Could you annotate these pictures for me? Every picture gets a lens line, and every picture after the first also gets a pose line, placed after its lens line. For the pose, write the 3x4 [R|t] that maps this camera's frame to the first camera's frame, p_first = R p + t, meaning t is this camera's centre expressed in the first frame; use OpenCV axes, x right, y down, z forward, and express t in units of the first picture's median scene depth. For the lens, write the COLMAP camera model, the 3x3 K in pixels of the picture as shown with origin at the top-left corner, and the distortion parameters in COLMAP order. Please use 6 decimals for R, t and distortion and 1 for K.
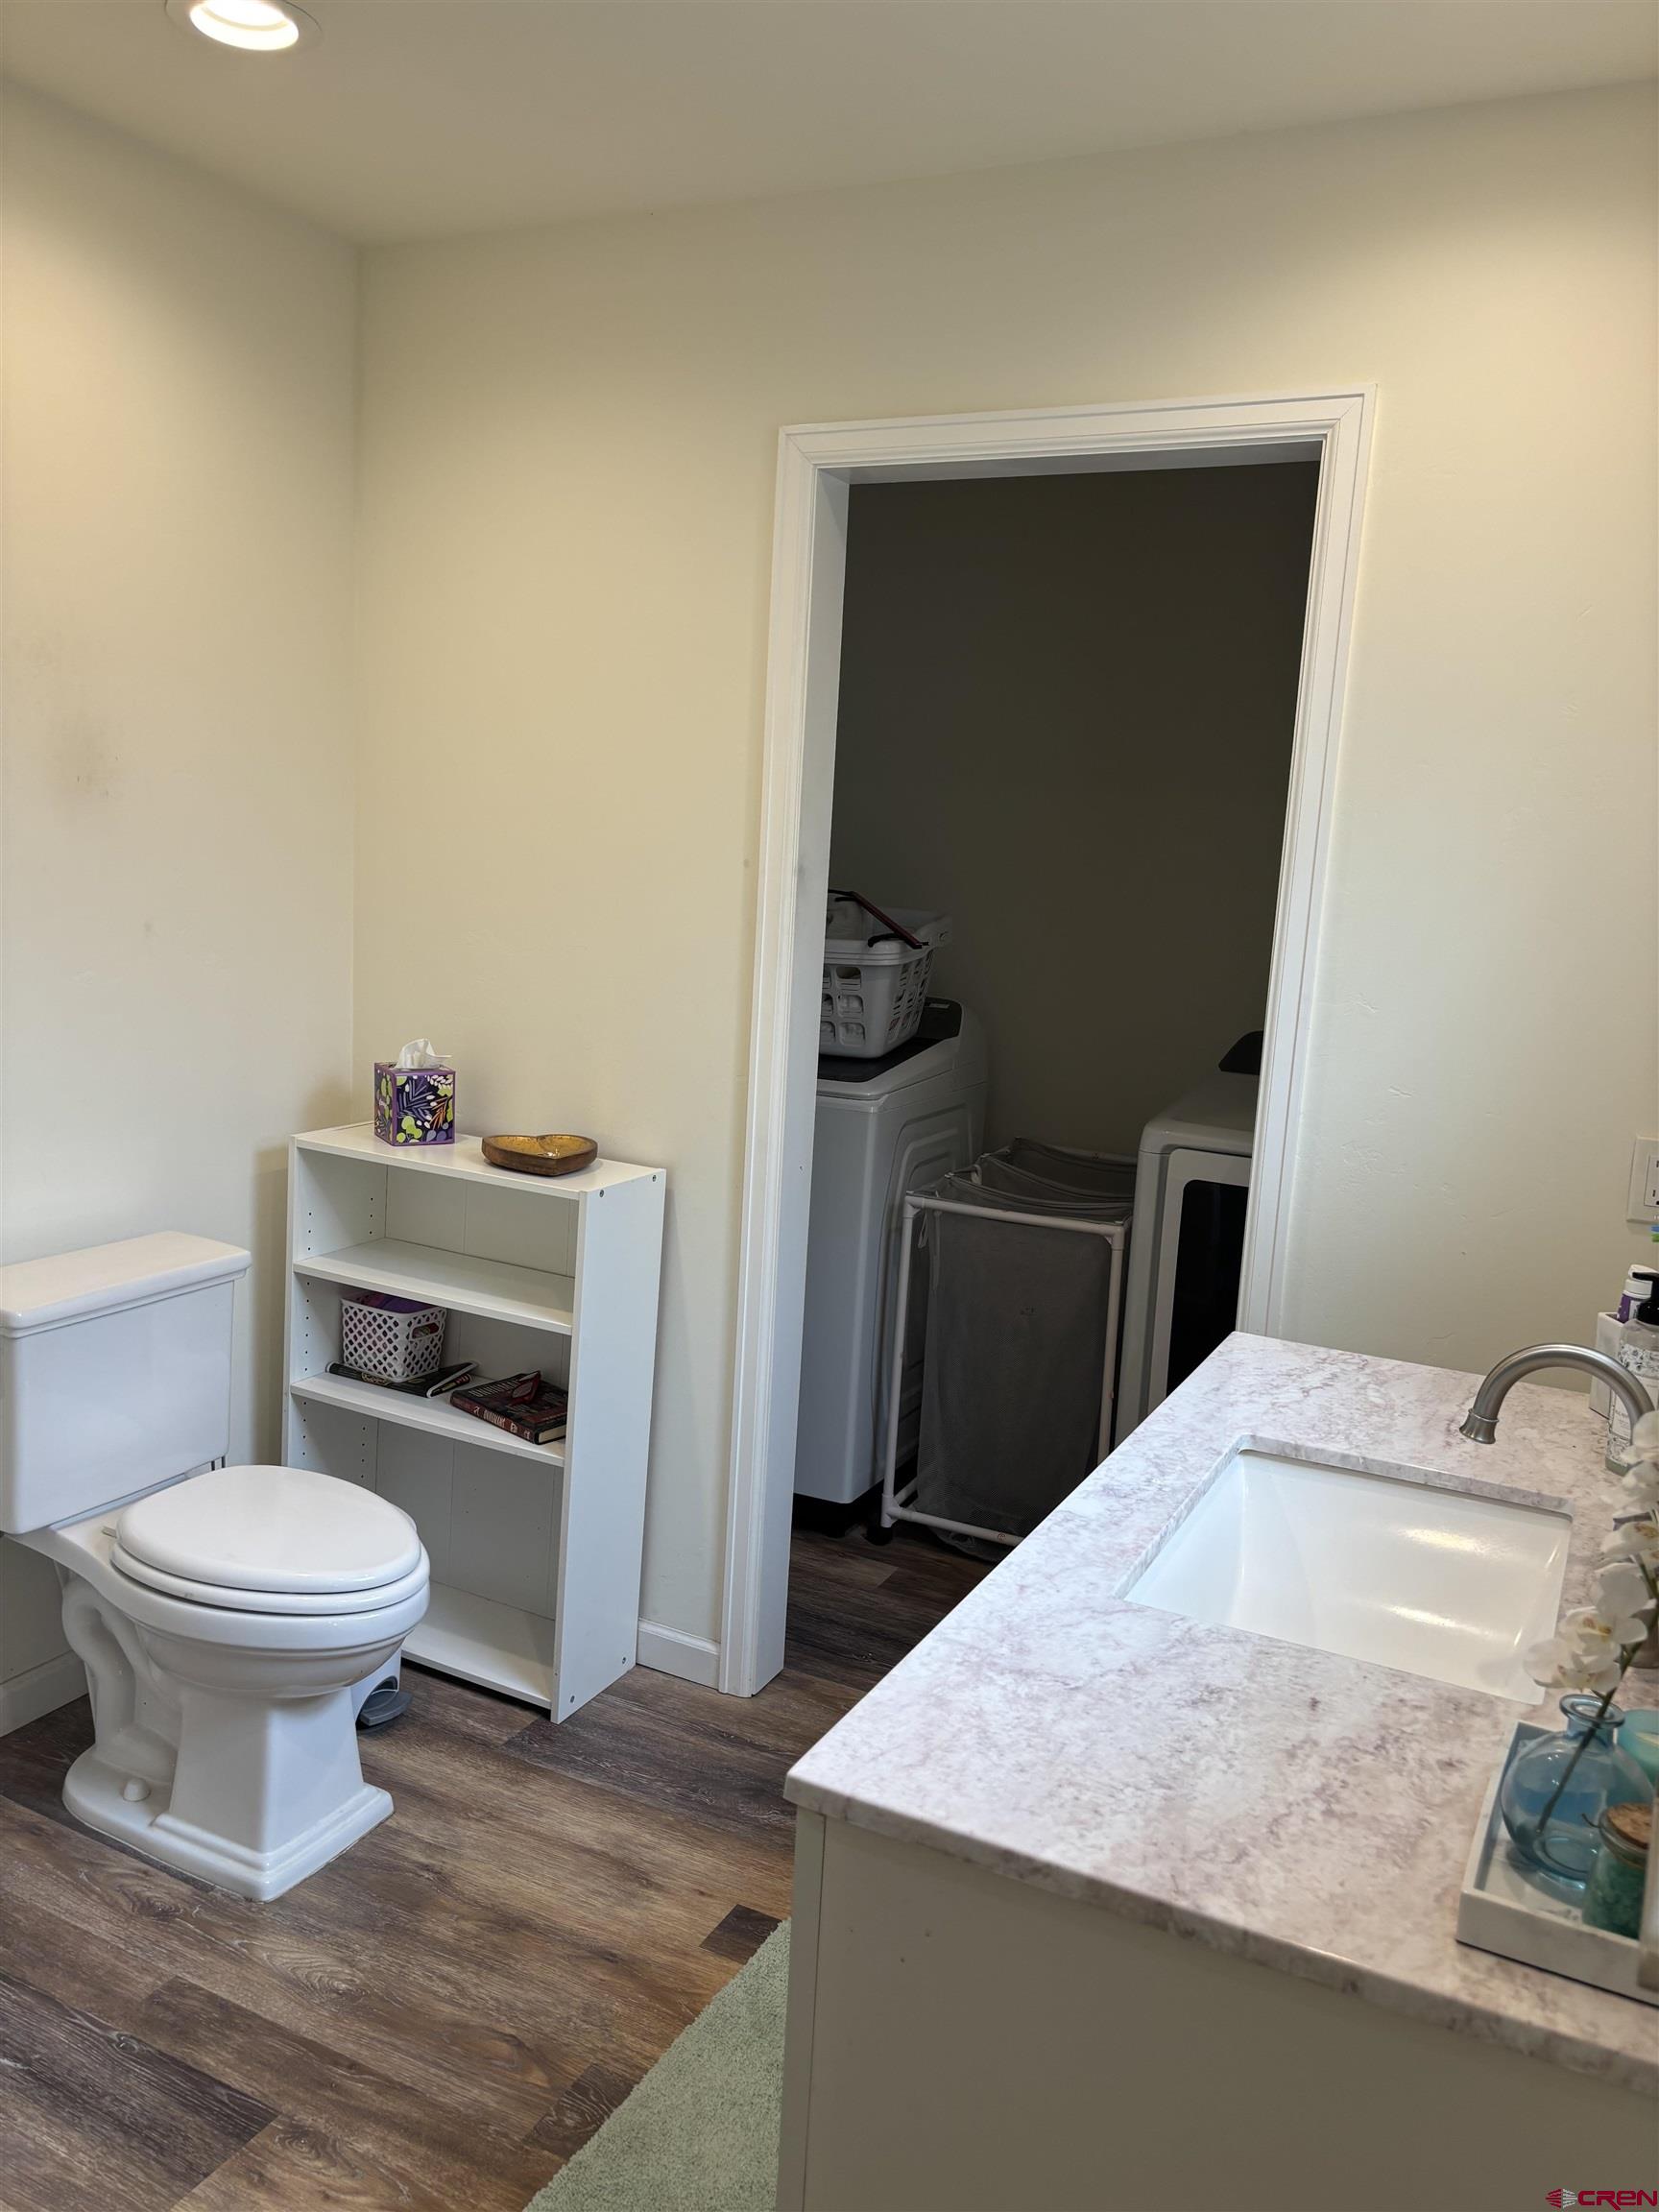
lens RADIAL K [[1672.9, 0, 810.0], [0, 1672.9, 1104.9], [0, 0, 1]] dist [0.045140, -0.041286]
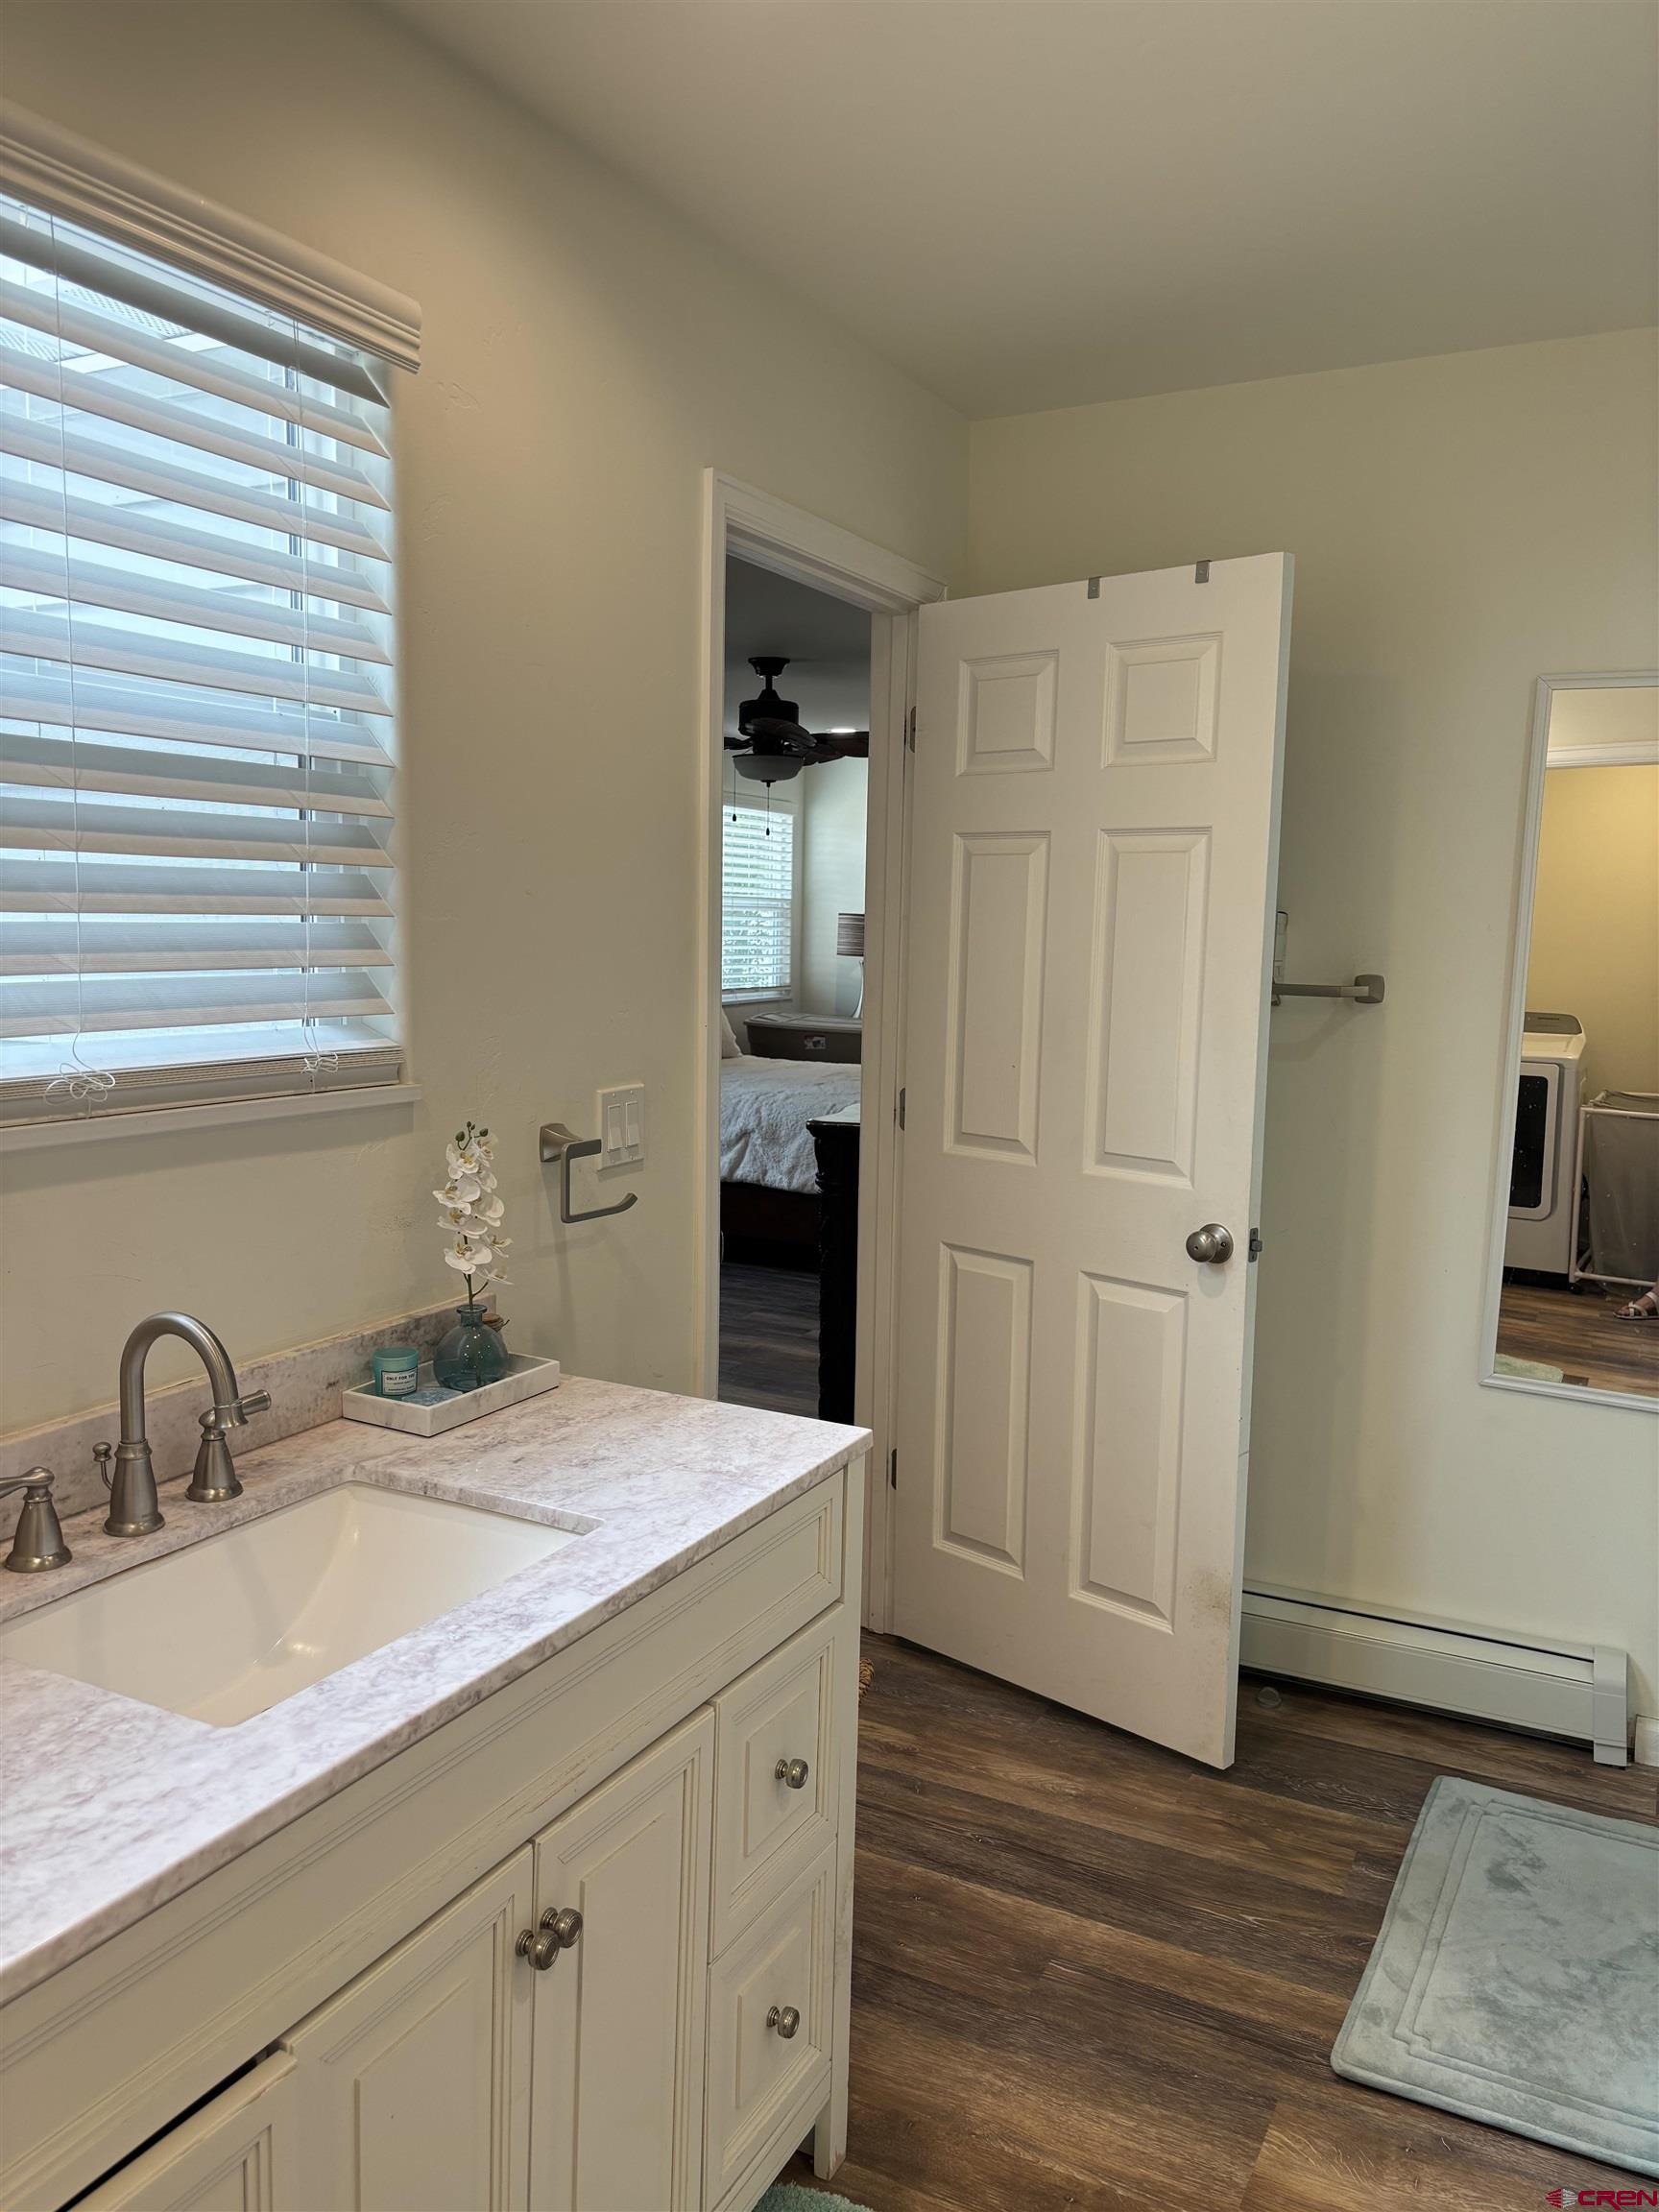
lens RADIAL K [[1672.9, 0, 810.0], [0, 1672.9, 1104.9], [0, 0, 1]] dist [0.045140, -0.041286]
pose [[-0.997205, -0.074702, 0.001135, 0.065597], [-0.071596, 0.959871, 0.271150, -0.346784], [-0.021345, 0.270311, -0.962536, 2.256677]]
